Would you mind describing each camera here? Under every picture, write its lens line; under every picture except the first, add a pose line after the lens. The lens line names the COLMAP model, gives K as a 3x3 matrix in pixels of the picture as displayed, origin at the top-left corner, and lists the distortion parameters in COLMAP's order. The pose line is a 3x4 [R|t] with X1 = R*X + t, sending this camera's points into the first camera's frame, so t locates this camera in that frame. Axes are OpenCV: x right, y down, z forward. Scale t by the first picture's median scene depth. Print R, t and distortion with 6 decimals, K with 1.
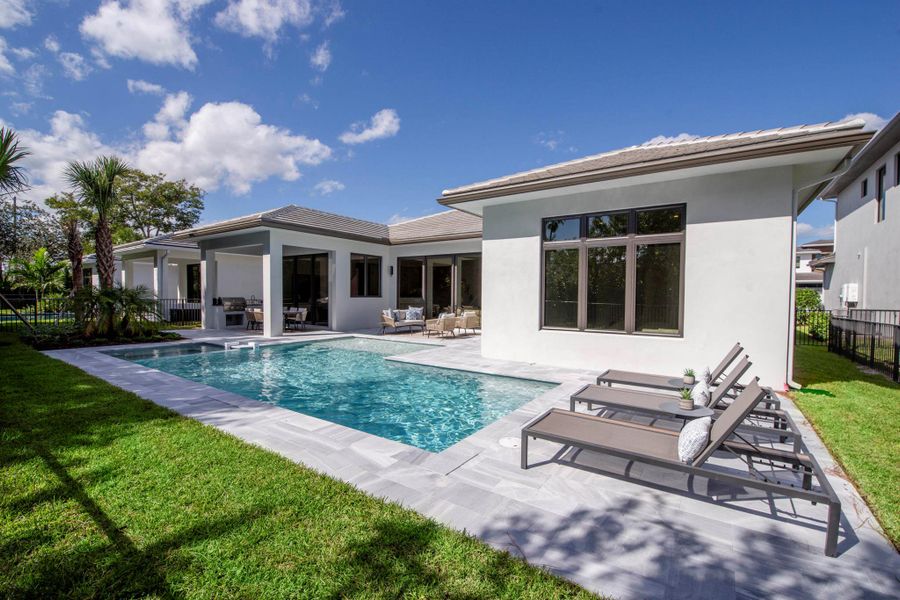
lens RADIAL K [[390.0, 0, 454.3], [0, 390.0, 299.1], [0, 0, 1]] dist [-0.004667, -0.000600]
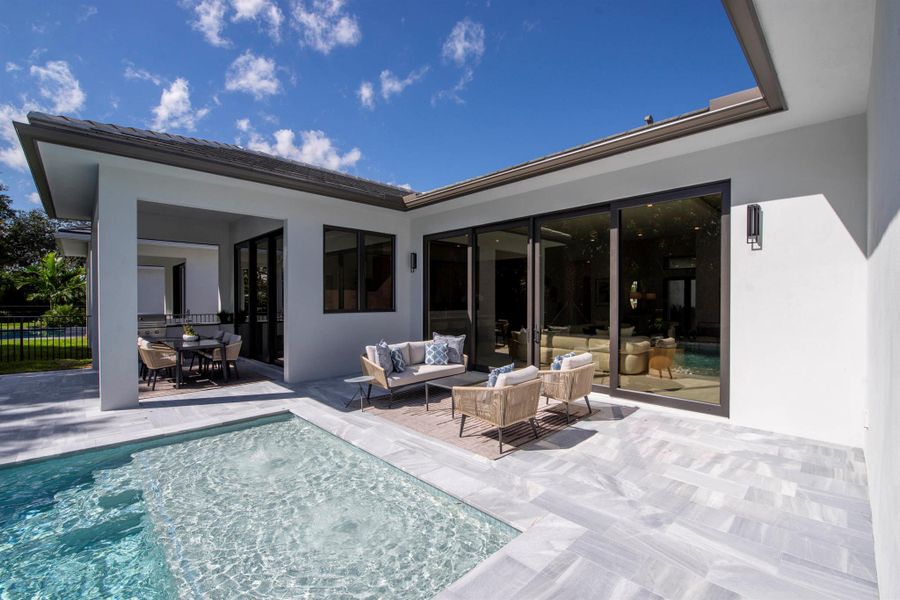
lens RADIAL K [[390.0, 0, 456.8], [0, 390.0, 303.7], [0, 0, 1]] dist [-0.004667, -0.000600]
pose [[0.983183, -0.005959, -0.182526, -0.006235], [0.005055, 0.999973, -0.005416, -0.013515], [0.182553, 0.004402, 0.983186, 0.555671]]
